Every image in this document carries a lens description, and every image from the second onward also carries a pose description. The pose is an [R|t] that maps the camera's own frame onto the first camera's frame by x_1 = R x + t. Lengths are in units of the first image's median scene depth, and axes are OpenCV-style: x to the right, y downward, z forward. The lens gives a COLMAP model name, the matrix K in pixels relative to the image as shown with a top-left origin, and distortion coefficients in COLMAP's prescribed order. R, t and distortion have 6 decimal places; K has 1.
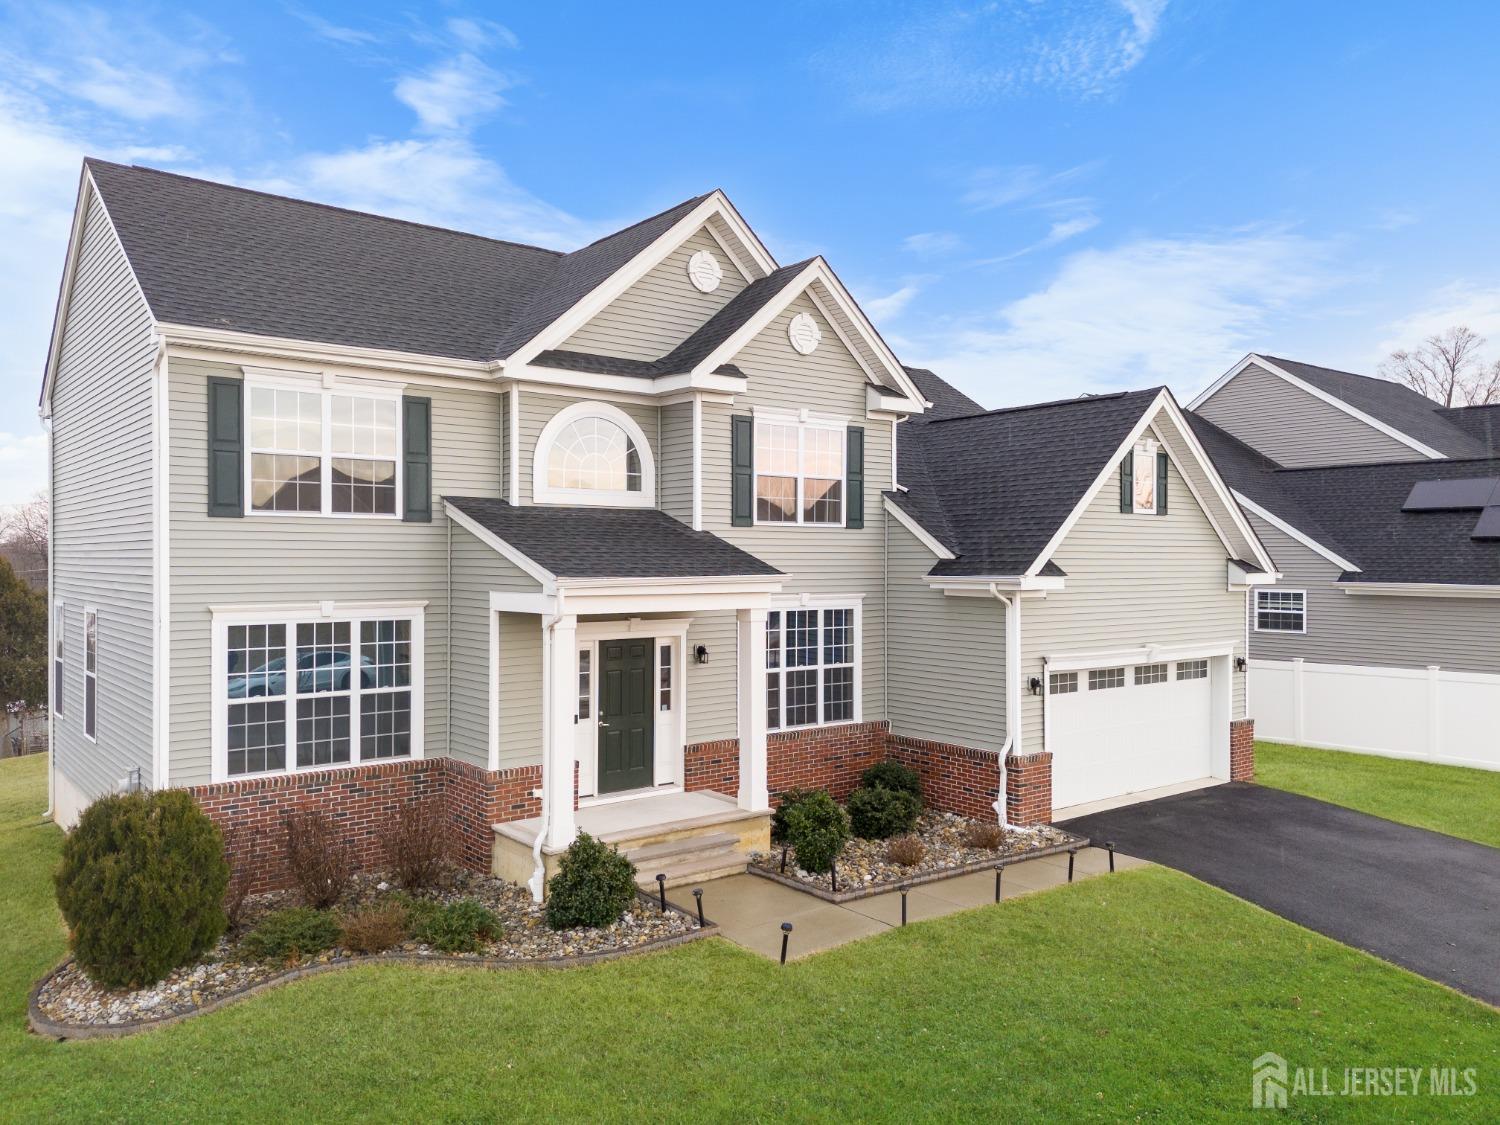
lens RADIAL K [[1107.8, 0, 747.4], [0, 1107.8, 563.0], [0, 0, 1]] dist [0.057451, -0.011775]
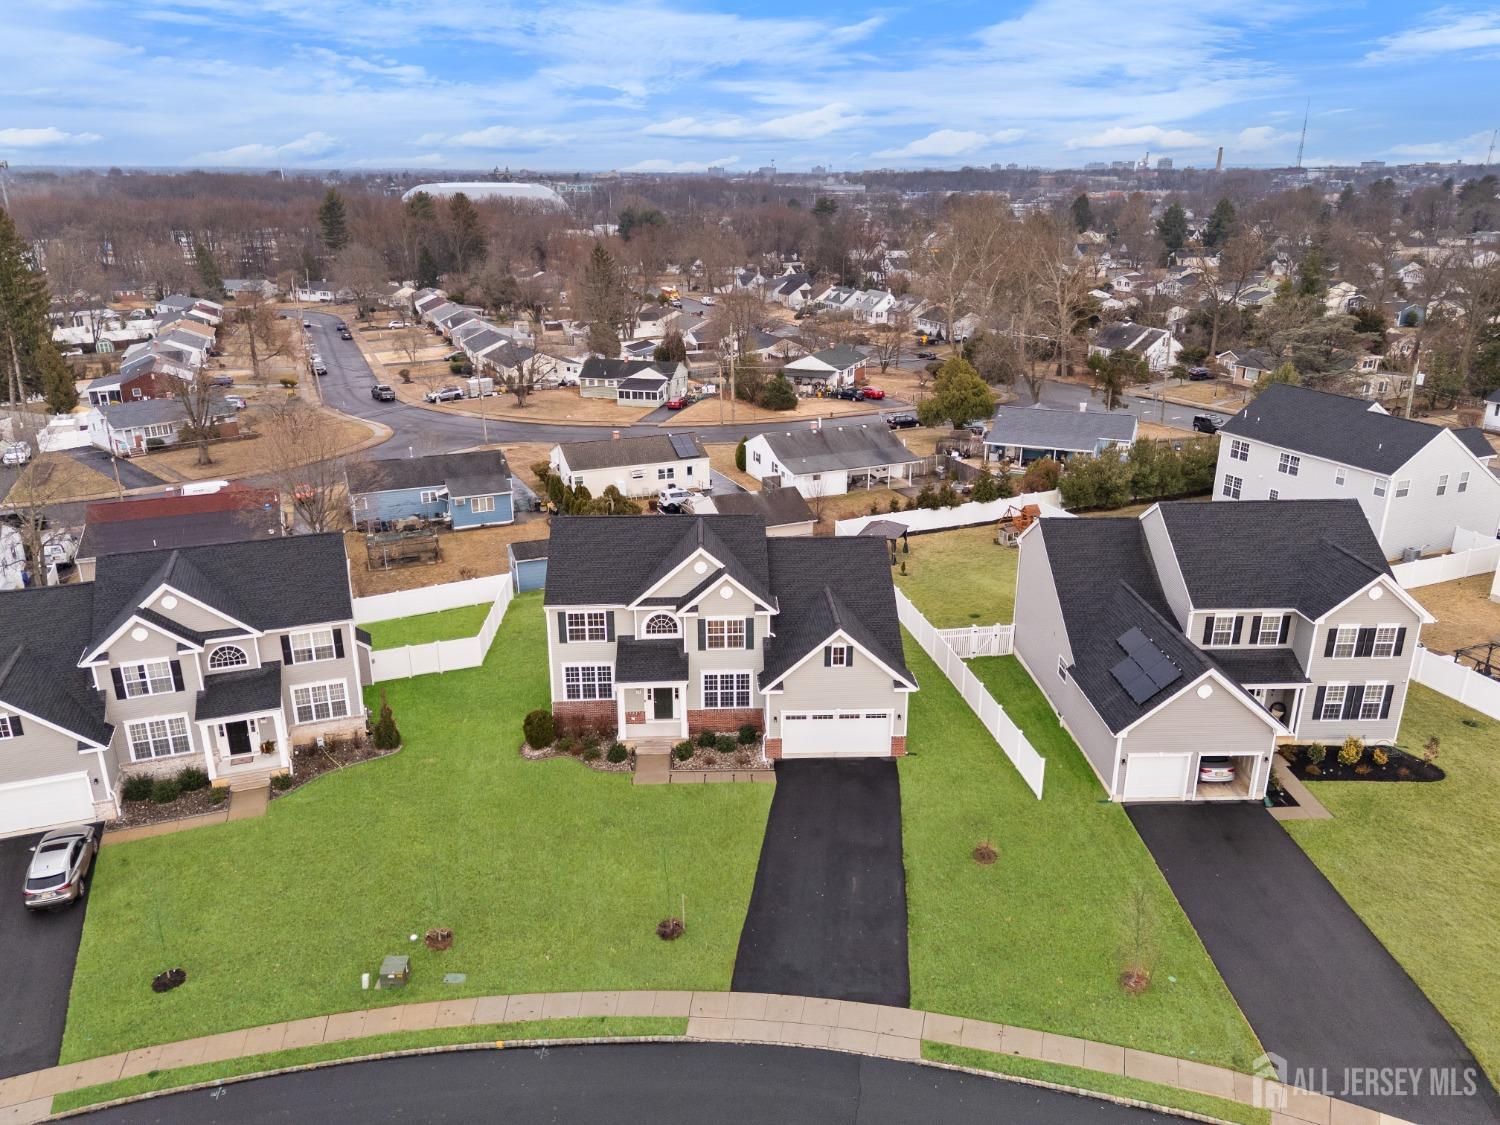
lens RADIAL K [[1107.8, 0, 747.1], [0, 1107.8, 558.9], [0, 0, 1]] dist [0.057451, -0.011775]
pose [[0.812649, 0.189137, -0.551207, 1.854741], [-0.001438, 0.946514, 0.322660, -1.344252], [0.582752, -0.261417, 0.769455, -1.362942]]
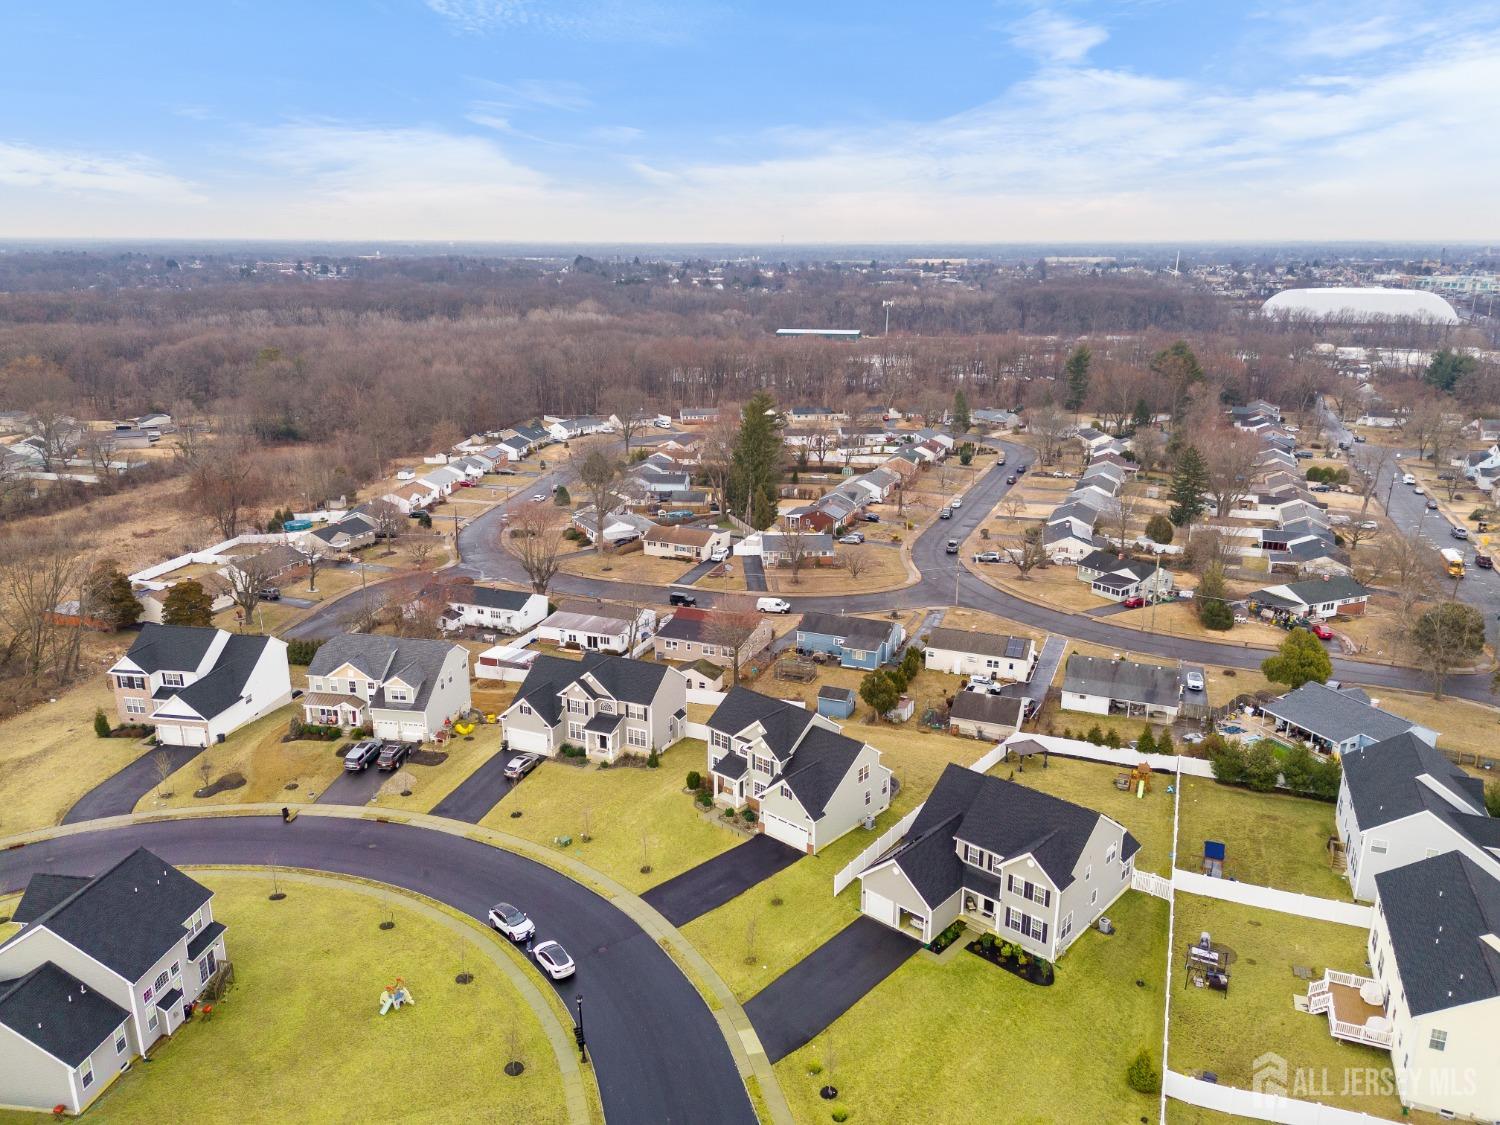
lens RADIAL K [[1107.8, 0, 749.6], [0, 1107.8, 557.8], [0, 0, 1]] dist [0.057451, -0.011775]
pose [[0.182341, 0.273564, -0.944412, 5.995652], [-0.012591, 0.961086, 0.275962, -3.128108], [0.983155, -0.038429, 0.178690, -0.191654]]
